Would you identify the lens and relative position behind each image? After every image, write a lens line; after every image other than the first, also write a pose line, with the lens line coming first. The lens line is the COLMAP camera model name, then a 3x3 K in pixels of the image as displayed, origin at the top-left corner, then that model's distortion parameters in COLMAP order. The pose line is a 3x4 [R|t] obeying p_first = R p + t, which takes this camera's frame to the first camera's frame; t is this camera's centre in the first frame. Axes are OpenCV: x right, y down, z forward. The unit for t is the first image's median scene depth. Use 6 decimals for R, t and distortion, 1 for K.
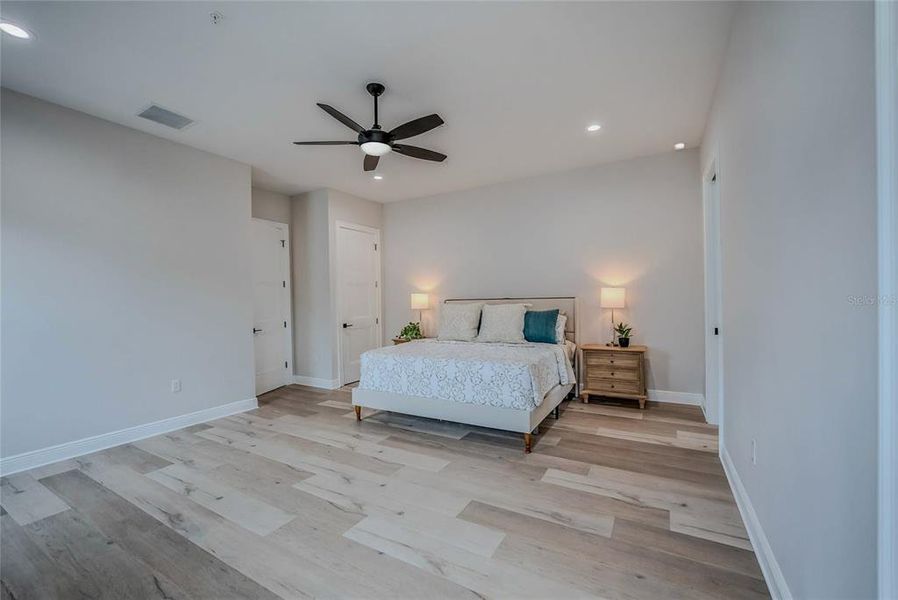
lens RADIAL K [[372.4, 0, 450.0], [0, 372.4, 302.0], [0, 0, 1]] dist [-0.025445, -0.000015]
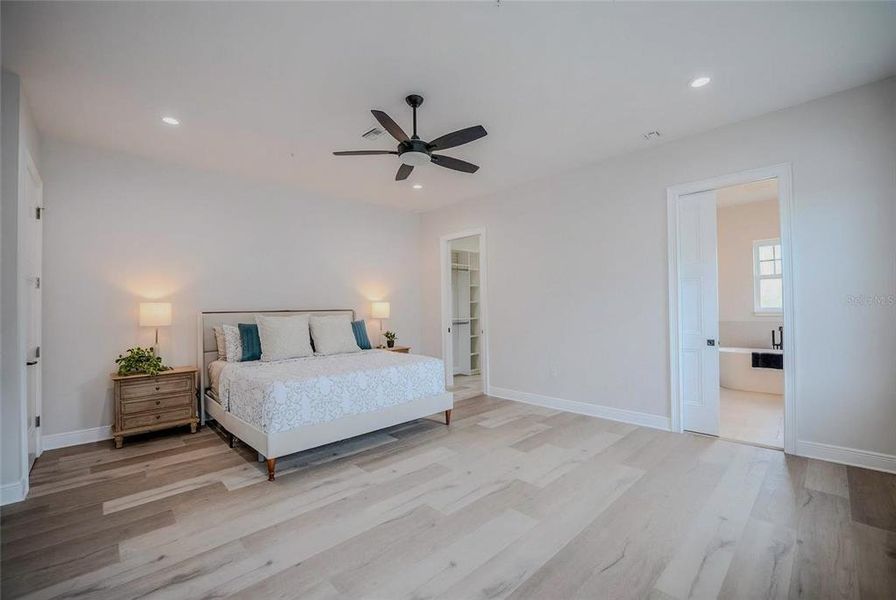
lens RADIAL K [[371.6, 0, 449.0], [0, 371.6, 302.0], [0, 0, 1]] dist [-0.025445, -0.000015]
pose [[0.280358, 0.031693, 0.959372, -0.813075], [0.015396, 0.999178, -0.037507, 0.011574], [-0.959772, 0.025286, 0.279639, 0.458379]]
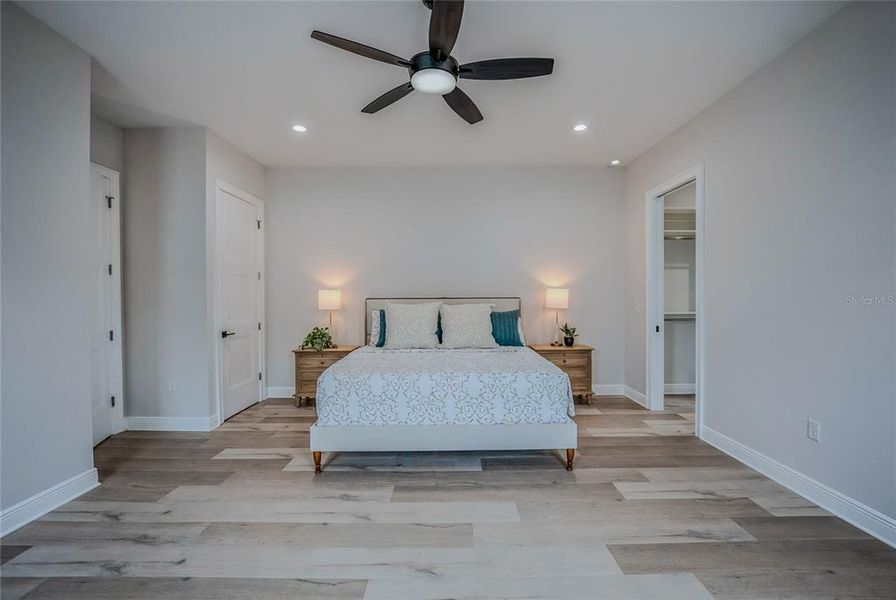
lens RADIAL K [[383.2, 0, 448.0], [0, 383.2, 300.0], [0, 0, 1]] dist [-0.024259, 0.000278]
pose [[0.865546, 0.011036, 0.500708, -0.383856], [-0.008190, 0.999935, -0.007882, 0.003522], [-0.500762, 0.002722, 0.865581, 0.261732]]
